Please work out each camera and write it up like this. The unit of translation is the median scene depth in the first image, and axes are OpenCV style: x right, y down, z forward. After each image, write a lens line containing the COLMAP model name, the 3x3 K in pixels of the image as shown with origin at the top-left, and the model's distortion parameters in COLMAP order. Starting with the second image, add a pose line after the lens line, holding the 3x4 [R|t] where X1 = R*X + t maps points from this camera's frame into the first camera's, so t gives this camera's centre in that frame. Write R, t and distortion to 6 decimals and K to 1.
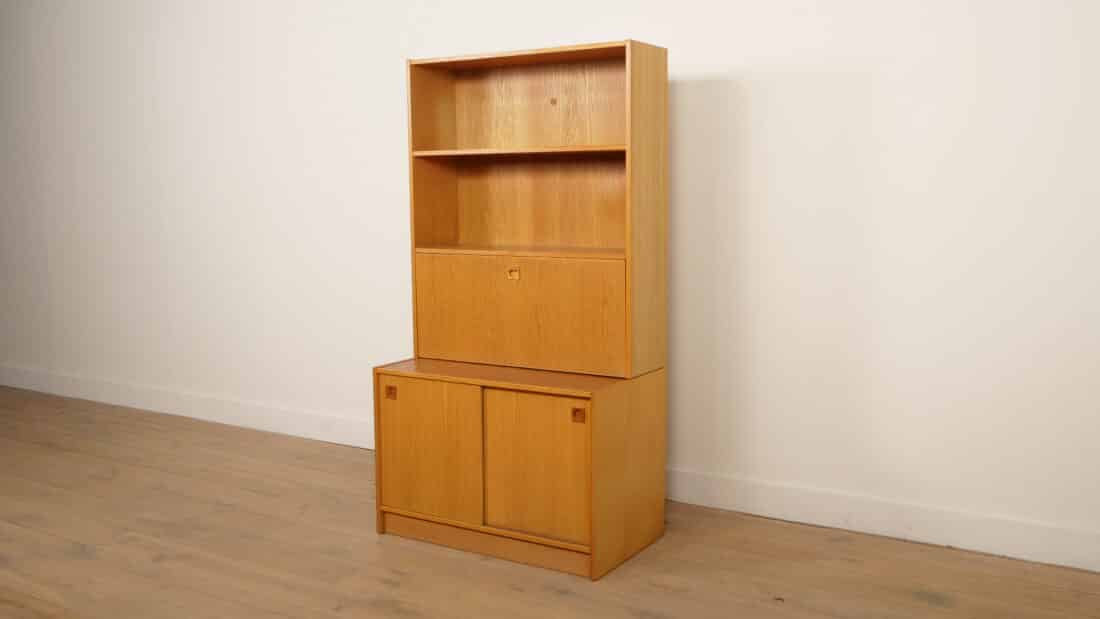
lens RADIAL K [[1062.3, 0, 550.0], [0, 1062.3, 309.5], [0, 0, 1]] dist [0.009084, 0.003872]
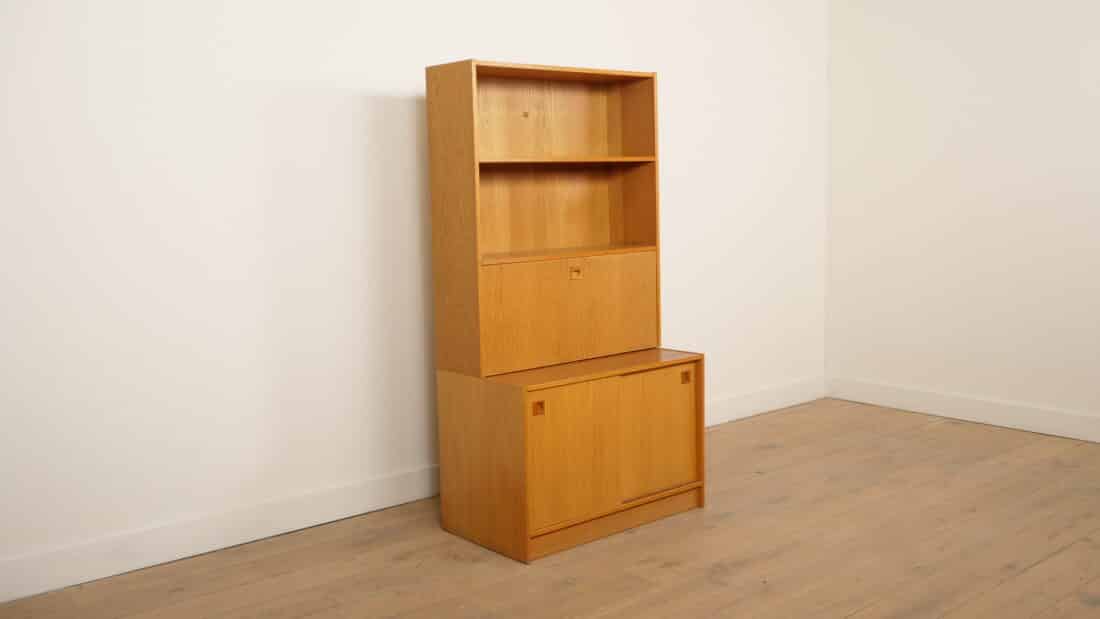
lens RADIAL K [[1062.3, 0, 550.0], [0, 1062.3, 309.5], [0, 0, 1]] dist [0.009084, 0.003872]
pose [[0.291186, -0.108189, 0.950529, -1.025236], [0.138986, 0.987827, 0.069857, -0.073621], [-0.946516, 0.111769, 0.302679, 0.676414]]
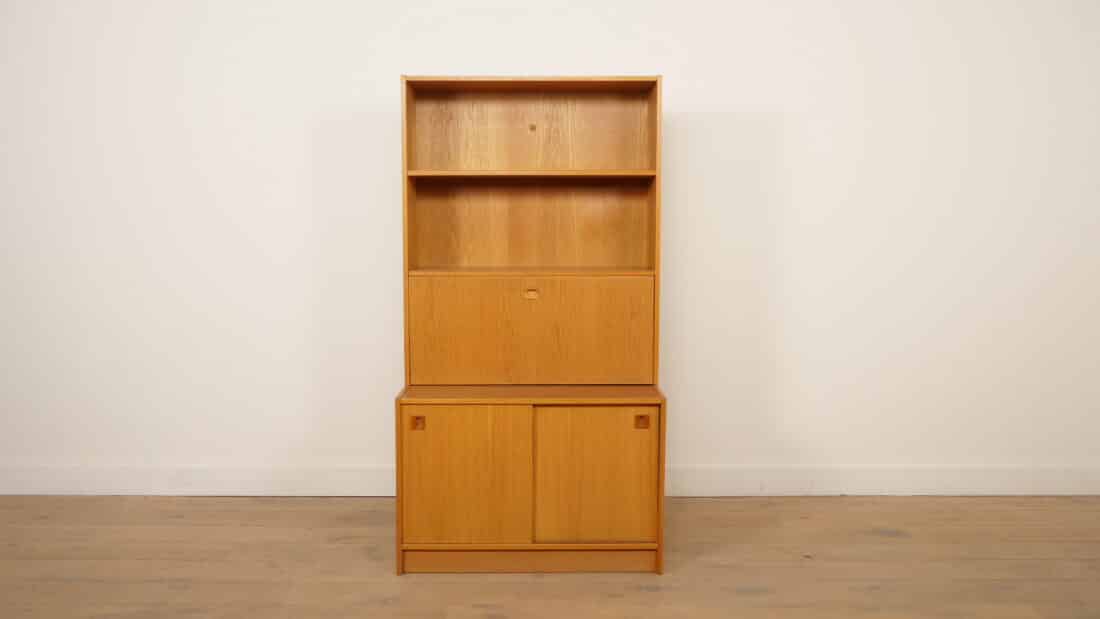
lens RADIAL K [[953.1, 0, 550.0], [0, 953.1, 309.5], [0, 0, 1]] dist [-0.002003, 0.000173]
pose [[0.841831, -0.043893, 0.537953, -0.493522], [0.056885, 0.998352, -0.007560, -0.009558], [-0.536735, 0.036966, 0.842941, 0.209176]]
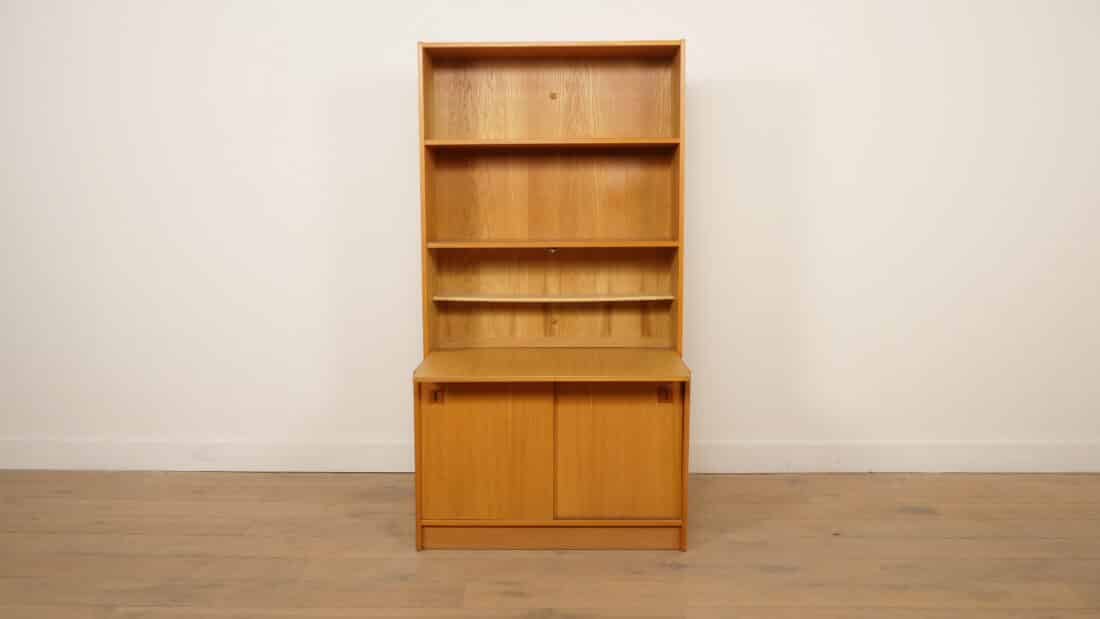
lens RADIAL K [[937.1, 0, 550.0], [0, 937.1, 309.5], [0, 0, 1]] dist [-0.005309, -0.000982]
pose [[0.855771, -0.056736, 0.514234, -0.472659], [0.060077, 0.998142, 0.010149, -0.000827], [-0.513854, 0.022209, 0.857590, 0.235940]]
